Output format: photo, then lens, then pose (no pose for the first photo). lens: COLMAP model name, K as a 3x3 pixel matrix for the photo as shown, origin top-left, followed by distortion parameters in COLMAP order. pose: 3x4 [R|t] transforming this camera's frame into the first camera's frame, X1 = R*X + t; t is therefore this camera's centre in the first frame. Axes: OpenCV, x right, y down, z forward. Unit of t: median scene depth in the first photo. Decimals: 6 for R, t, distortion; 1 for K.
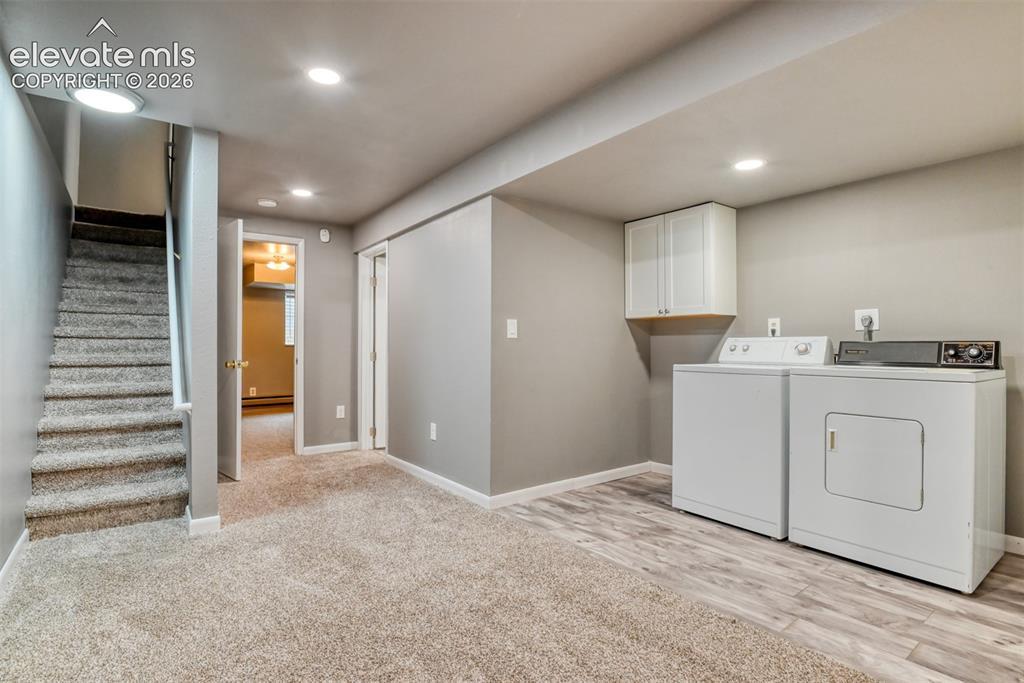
lens RADIAL K [[503.6, 0, 509.6], [0, 503.6, 341.2], [0, 0, 1]] dist [-0.024319, -0.003150]
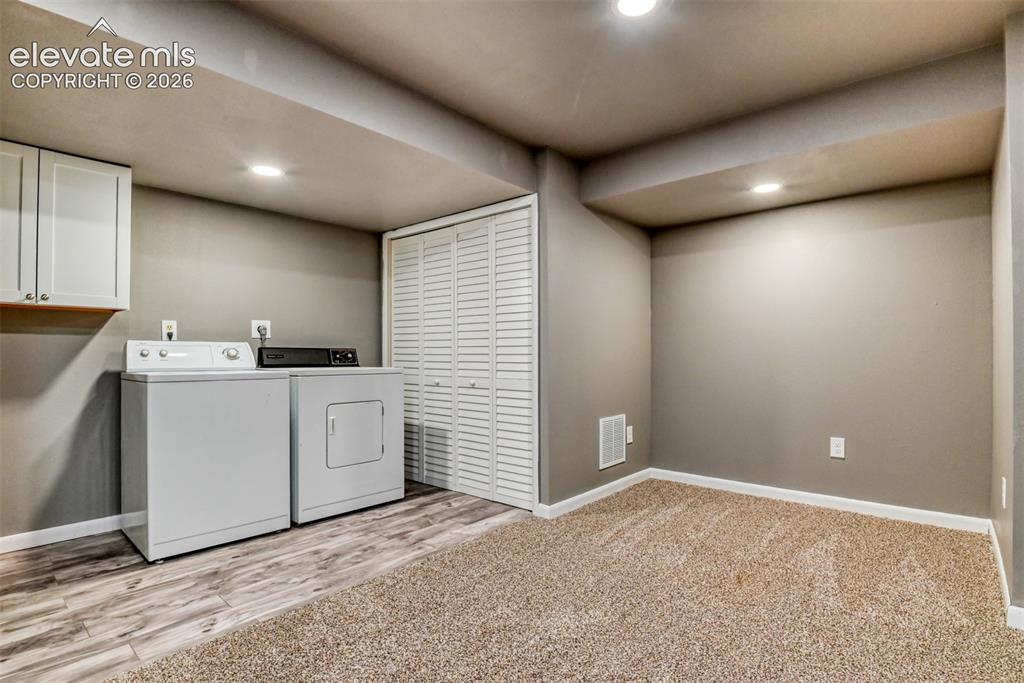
lens RADIAL K [[503.6, 0, 509.2], [0, 503.6, 350.1], [0, 0, 1]] dist [-0.024319, -0.003150]
pose [[-0.207074, 0.010429, 0.978270, -0.617886], [-0.010297, 0.999865, -0.012839, 0.016892], [-0.978271, -0.012732, -0.206938, 0.738219]]
